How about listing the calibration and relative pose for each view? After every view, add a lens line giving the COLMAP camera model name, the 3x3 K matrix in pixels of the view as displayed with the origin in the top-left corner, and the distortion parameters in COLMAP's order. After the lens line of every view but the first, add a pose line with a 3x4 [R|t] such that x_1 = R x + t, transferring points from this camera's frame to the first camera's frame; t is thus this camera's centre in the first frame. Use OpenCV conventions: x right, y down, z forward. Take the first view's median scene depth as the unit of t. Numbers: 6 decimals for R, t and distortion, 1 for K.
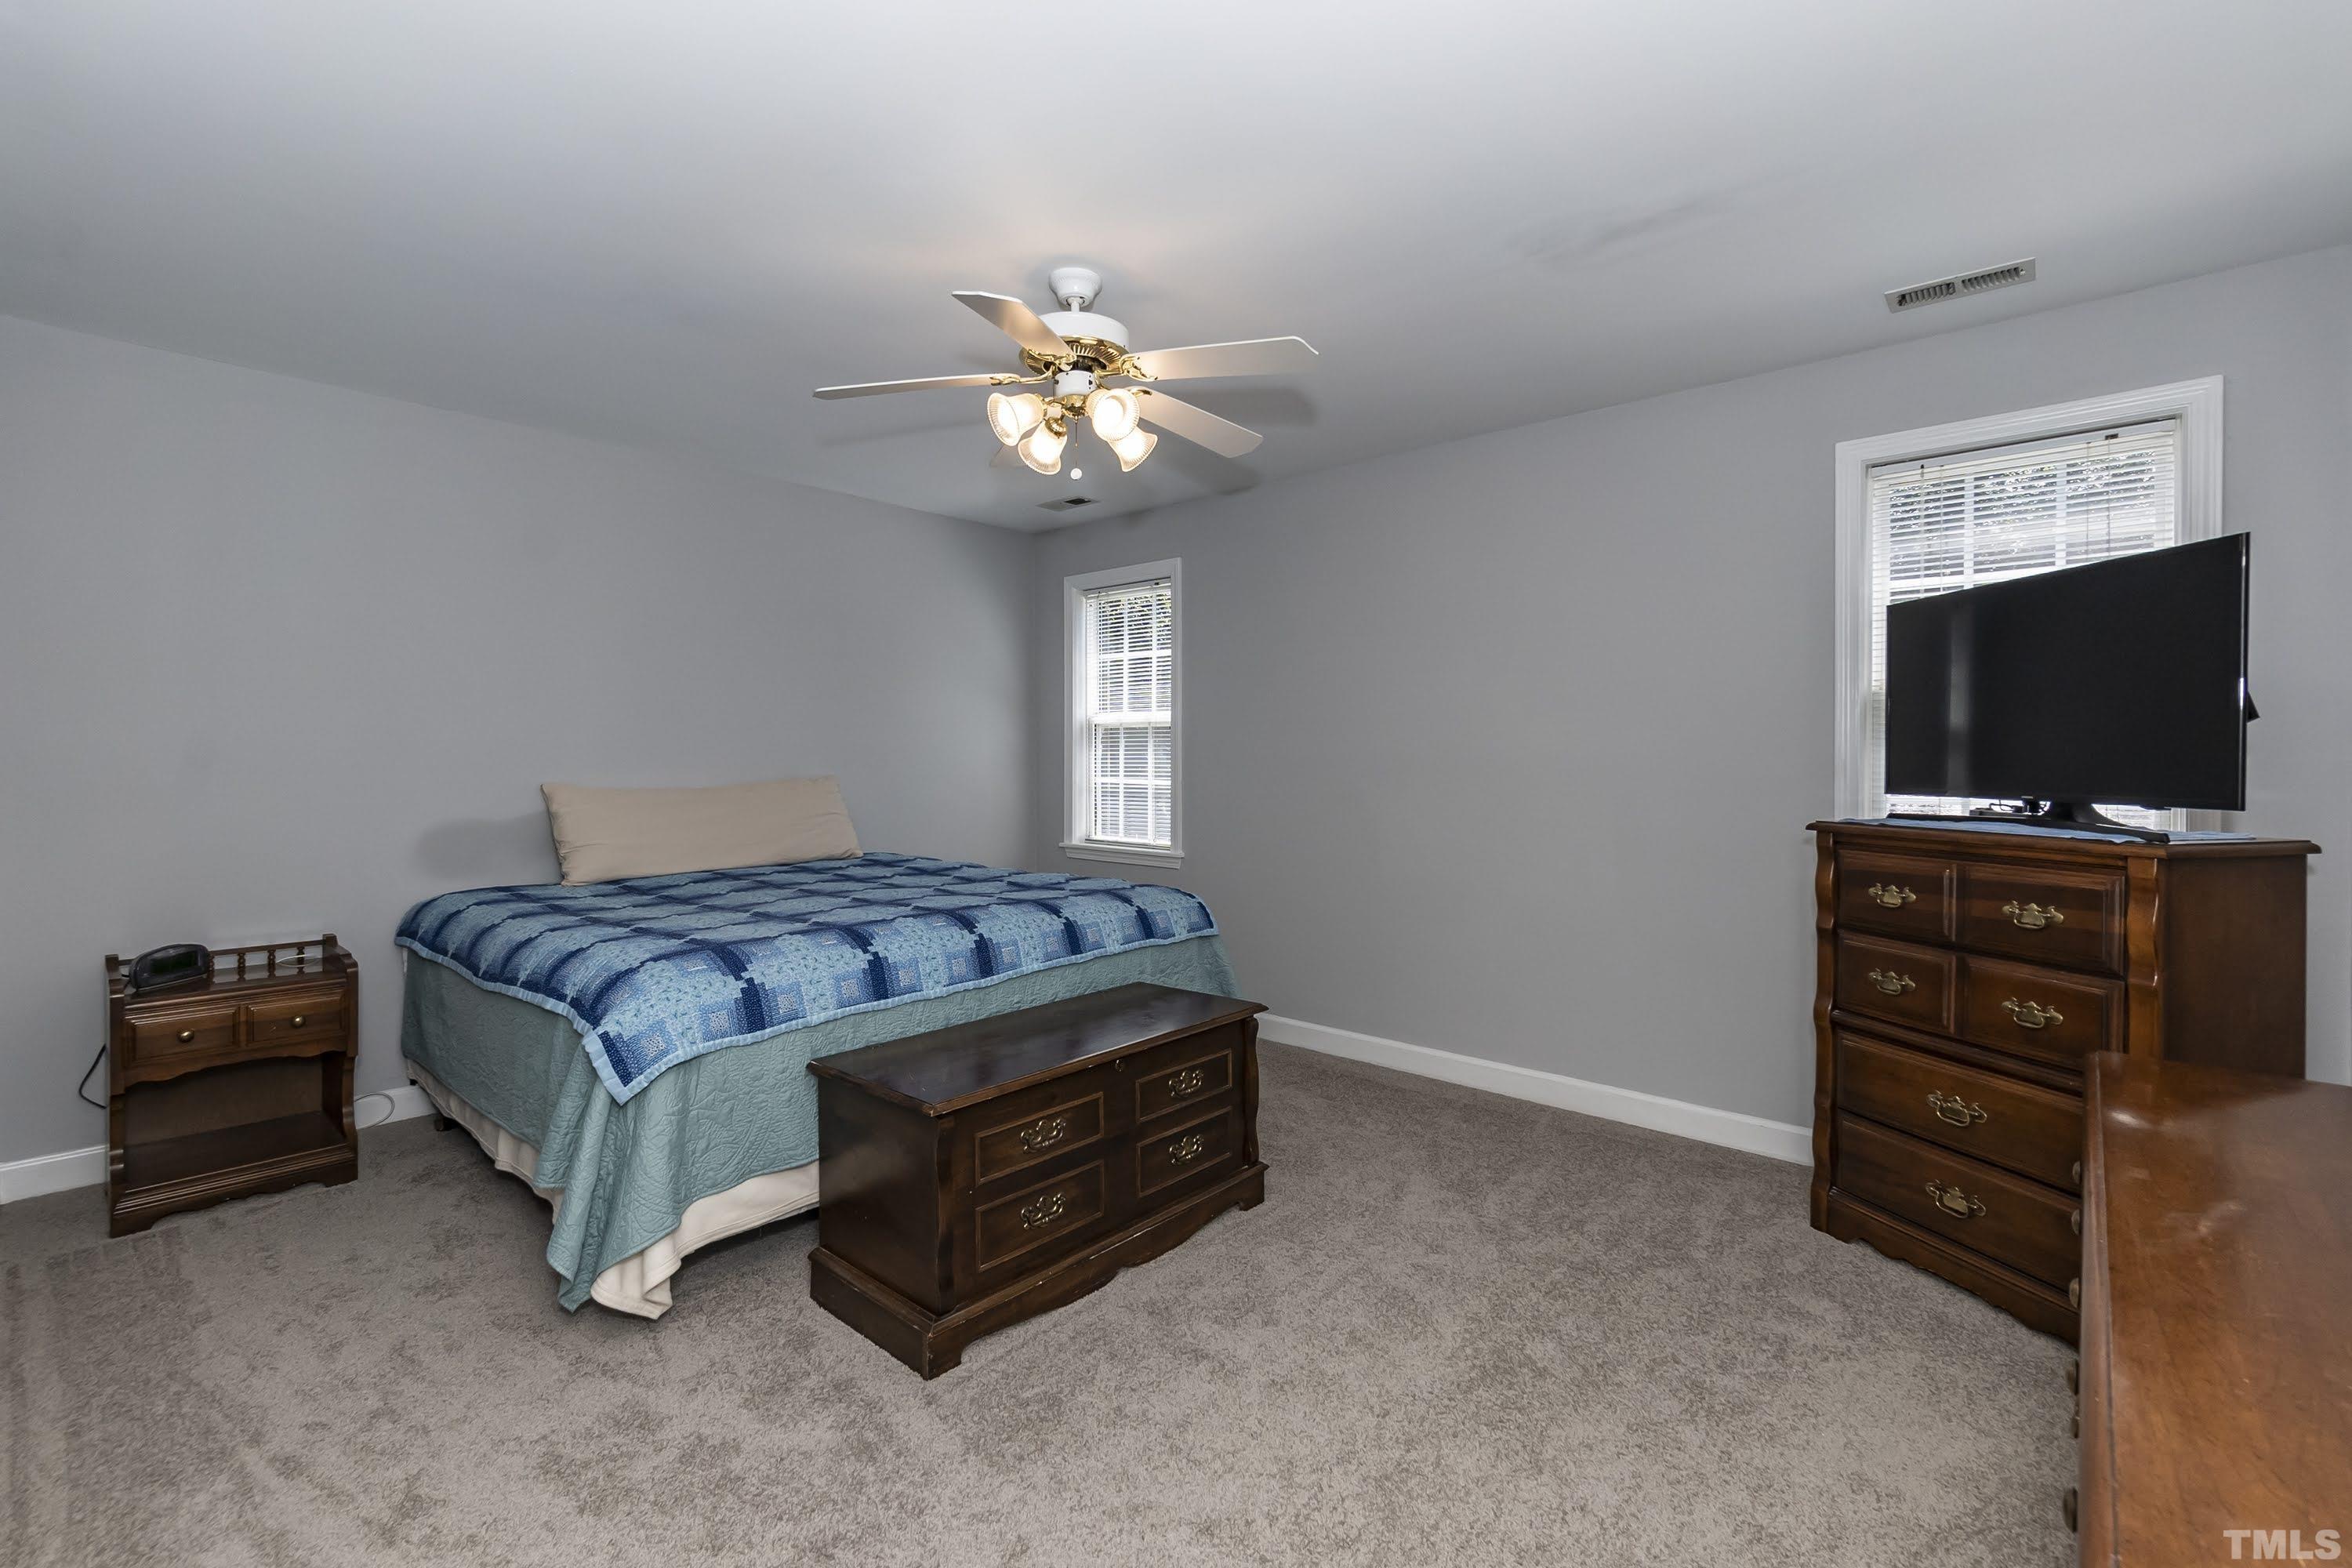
lens RADIAL K [[1027.9, 0, 1172.0], [0, 1027.9, 779.3], [0, 0, 1]] dist [-0.009258, 0.001584]
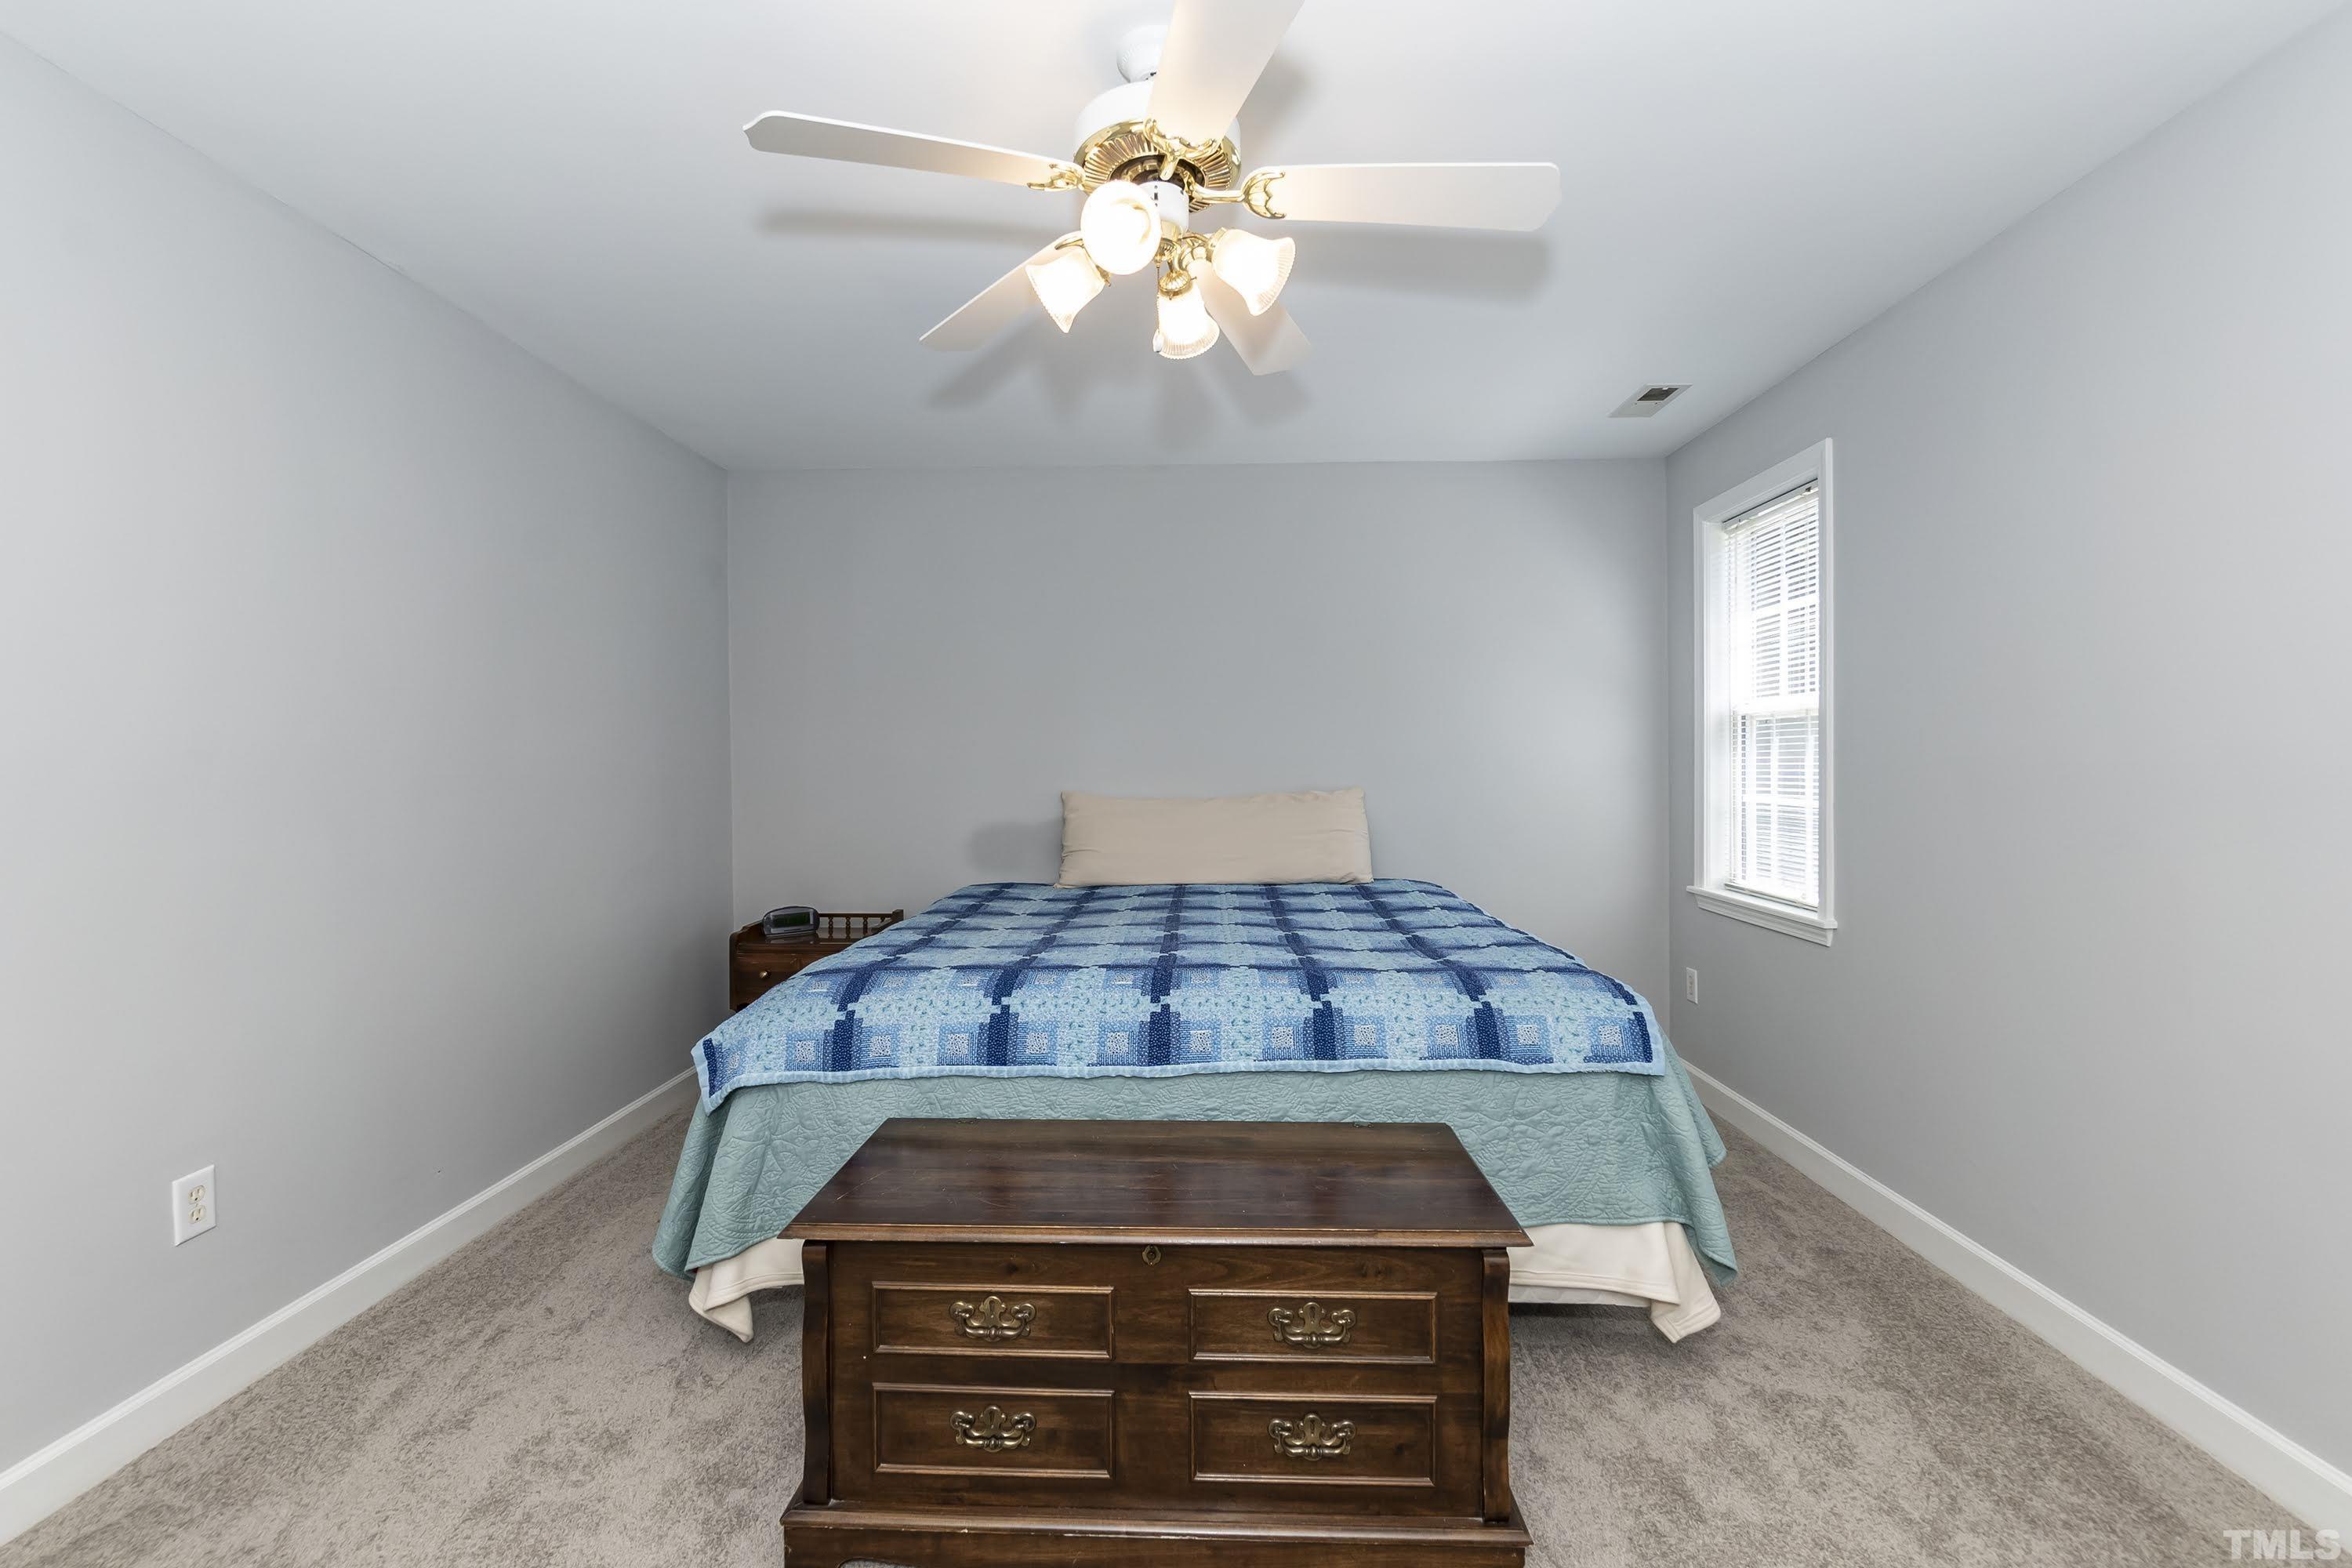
lens RADIAL K [[1027.9, 0, 1168.6], [0, 1027.9, 768.1], [0, 0, 1]] dist [-0.009258, 0.001584]
pose [[0.631564, 0.000662, -0.775324, 0.341500], [-0.013710, 0.999853, -0.010315, -0.011040], [0.775203, 0.017144, 0.631480, 0.463491]]
